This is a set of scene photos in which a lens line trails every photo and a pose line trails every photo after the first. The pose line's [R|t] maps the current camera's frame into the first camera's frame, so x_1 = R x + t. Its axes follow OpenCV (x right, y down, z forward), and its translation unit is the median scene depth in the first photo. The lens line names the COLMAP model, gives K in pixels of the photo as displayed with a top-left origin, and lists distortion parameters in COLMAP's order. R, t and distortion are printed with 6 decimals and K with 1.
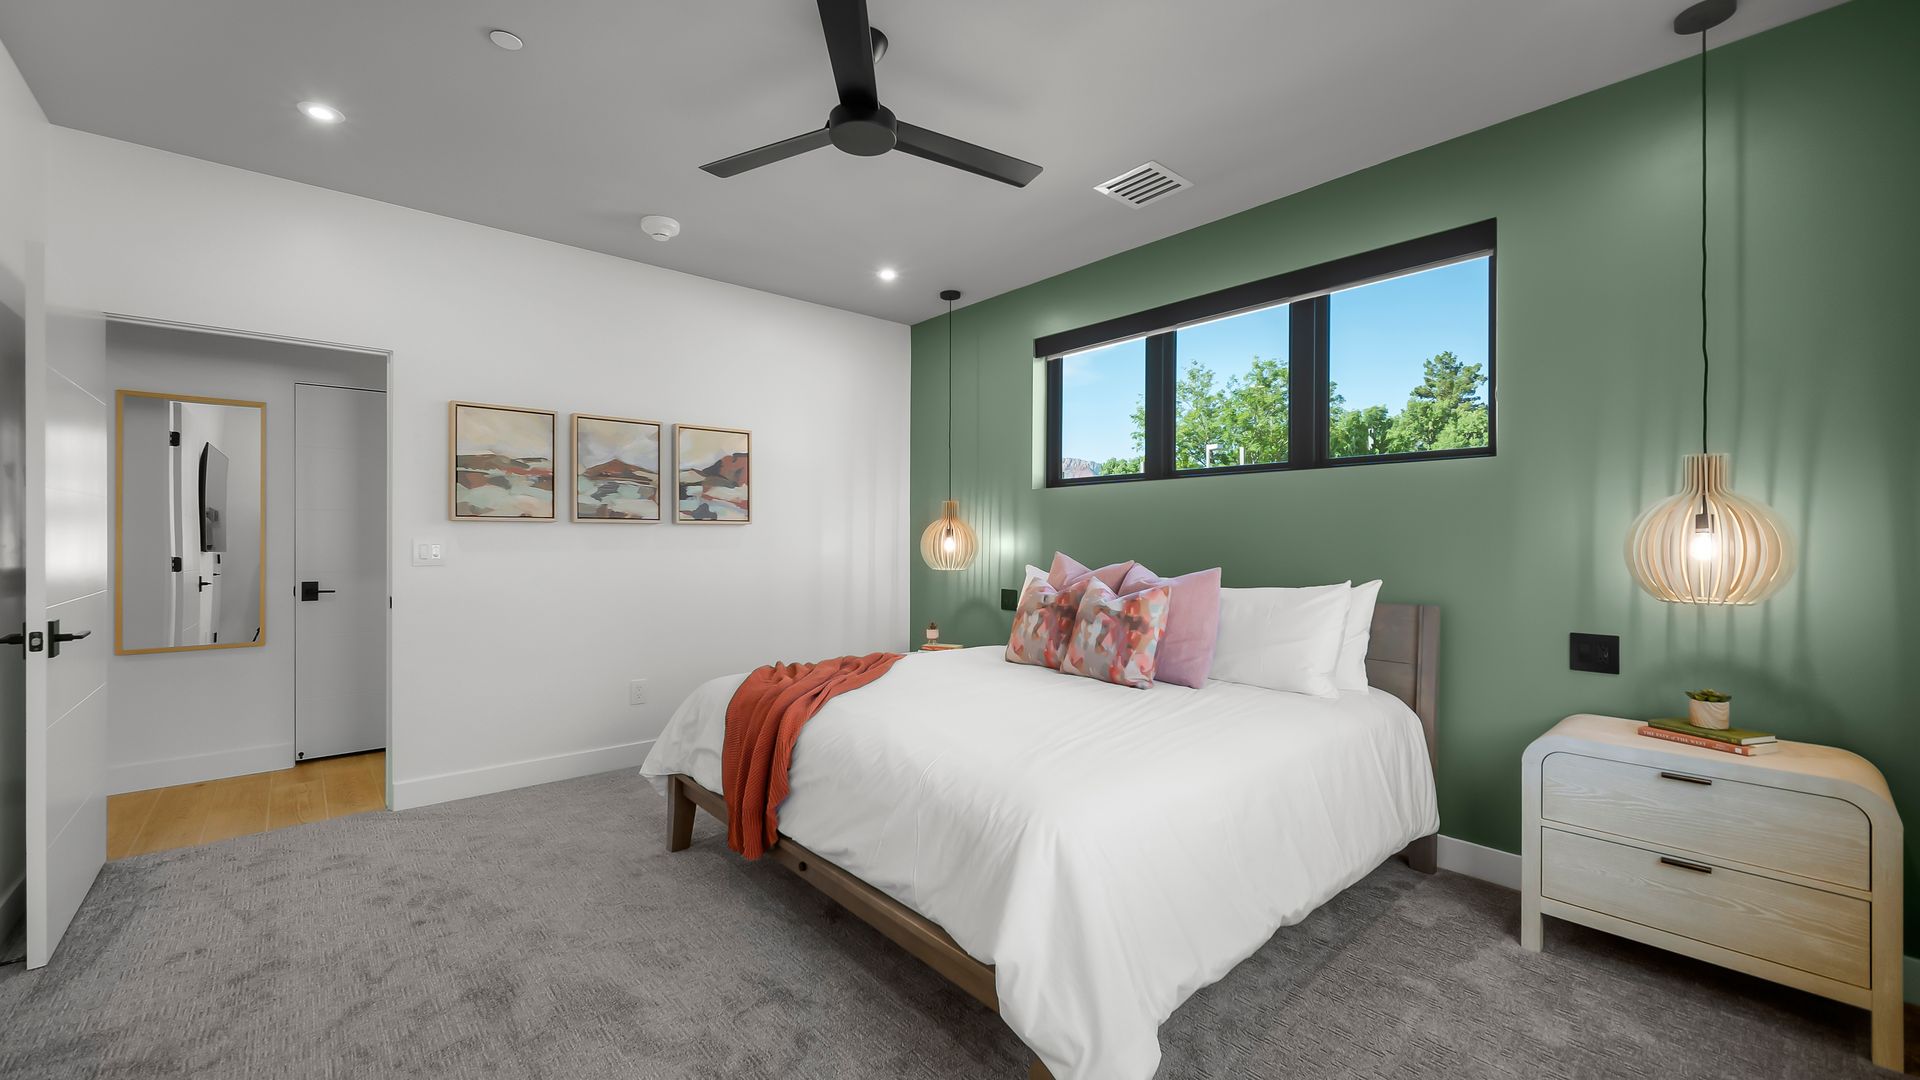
lens RADIAL K [[767.1, 0, 957.7], [0, 767.1, 539.3], [0, 0, 1]] dist [-0.003460, 0.000098]
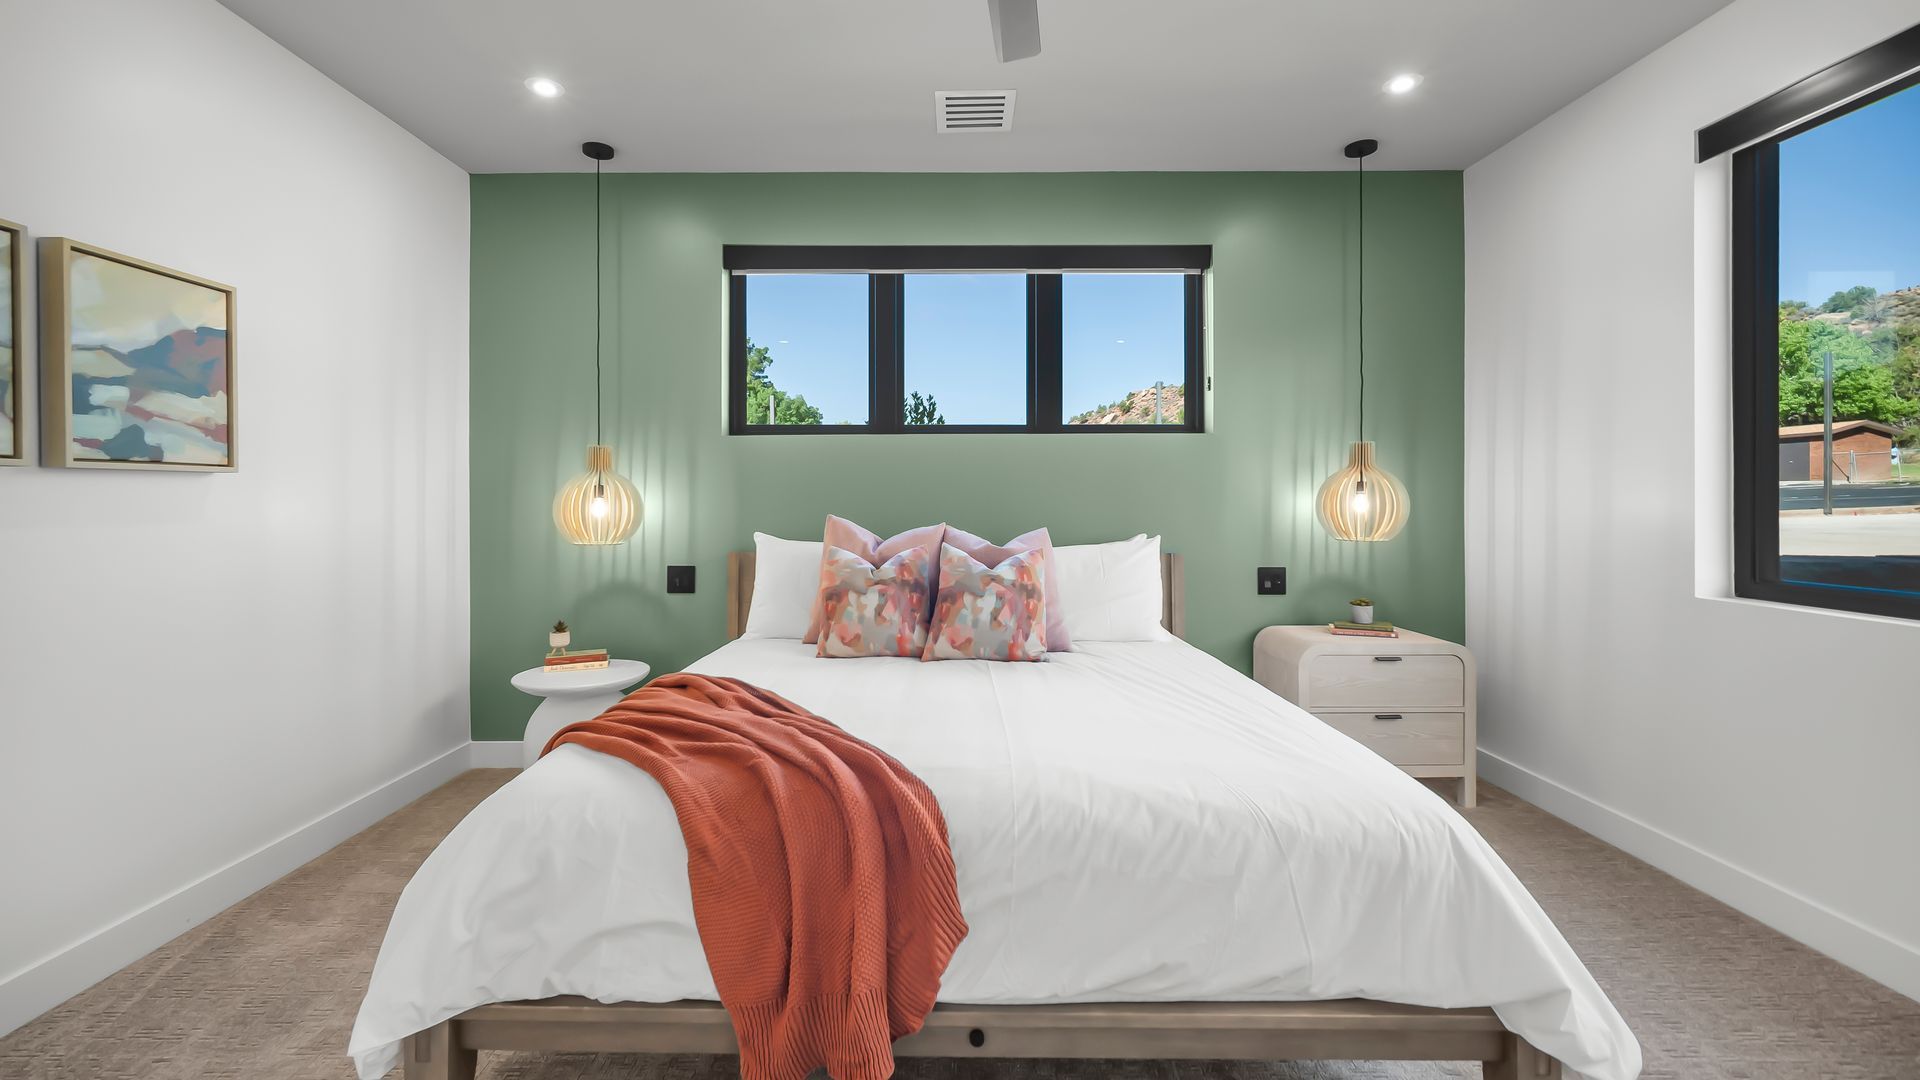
lens RADIAL K [[767.1, 0, 941.7], [0, 767.1, 504.1], [0, 0, 1]] dist [-0.003460, 0.000098]
pose [[0.657511, -0.008670, 0.753395, -0.464674], [0.003103, 0.999956, 0.008799, -0.002267], [-0.753438, -0.003447, 0.657510, 0.426839]]
